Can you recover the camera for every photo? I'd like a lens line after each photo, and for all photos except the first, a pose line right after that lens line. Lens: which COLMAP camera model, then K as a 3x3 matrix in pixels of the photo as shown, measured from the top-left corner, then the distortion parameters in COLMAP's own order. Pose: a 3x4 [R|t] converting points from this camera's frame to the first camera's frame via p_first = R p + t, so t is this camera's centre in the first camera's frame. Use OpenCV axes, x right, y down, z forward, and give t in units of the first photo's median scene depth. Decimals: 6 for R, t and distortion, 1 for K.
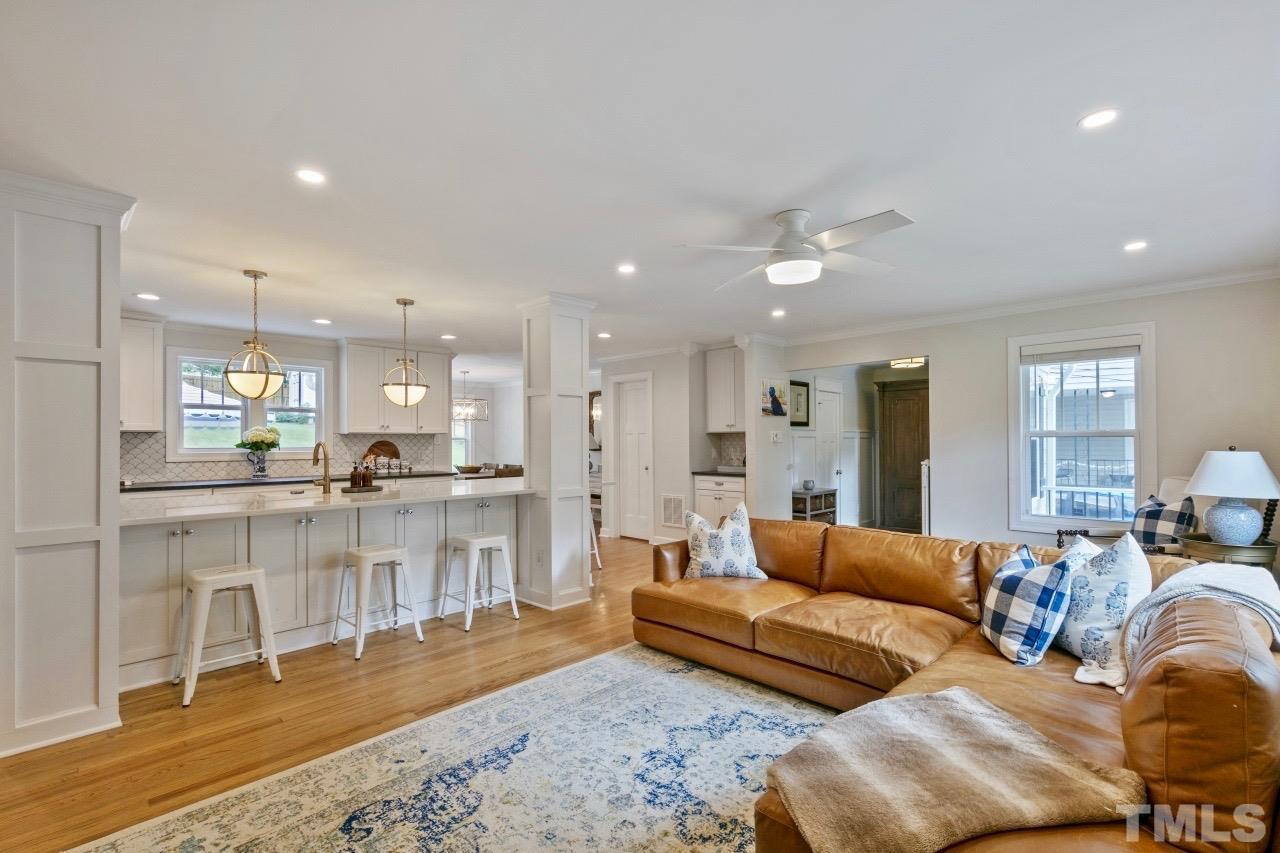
lens RADIAL K [[568.6, 0, 639.3], [0, 568.6, 429.2], [0, 0, 1]] dist [0.002796, -0.000756]
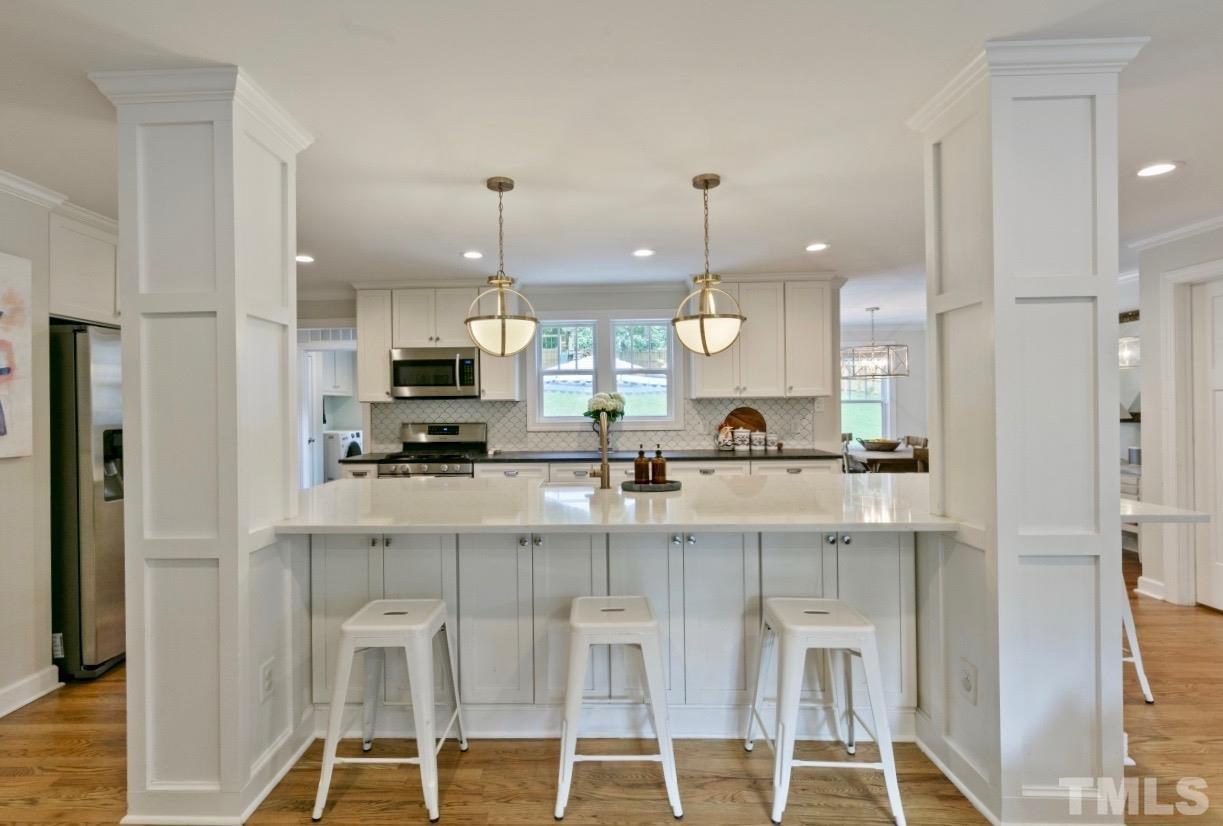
lens RADIAL K [[543.2, 0, 614.7], [0, 543.2, 407.4], [0, 0, 1]] dist [0.002796, -0.000756]
pose [[0.688139, -0.001147, -0.725578, -0.049139], [0.024722, 0.999455, 0.021867, 0.000501], [0.725157, -0.032985, 0.687793, 0.432137]]
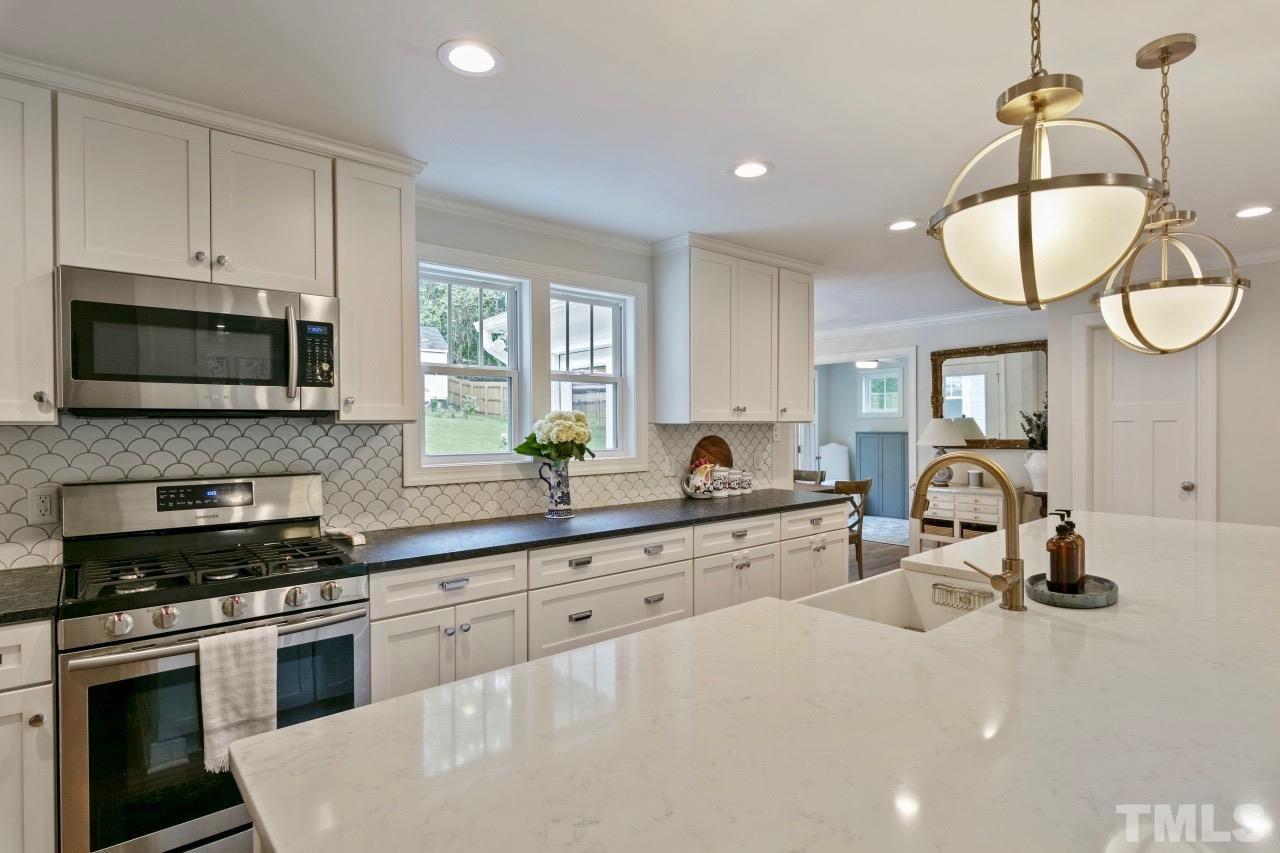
lens RADIAL K [[624.5, 0, 611.6], [0, 624.5, 426.2], [0, 0, 1]] dist [0.011774, 0.001230]
pose [[0.994625, -0.002968, -0.103504, -0.556775], [0.005166, 0.999767, 0.020967, -0.001846], [0.103418, -0.021388, 0.994408, 0.462912]]
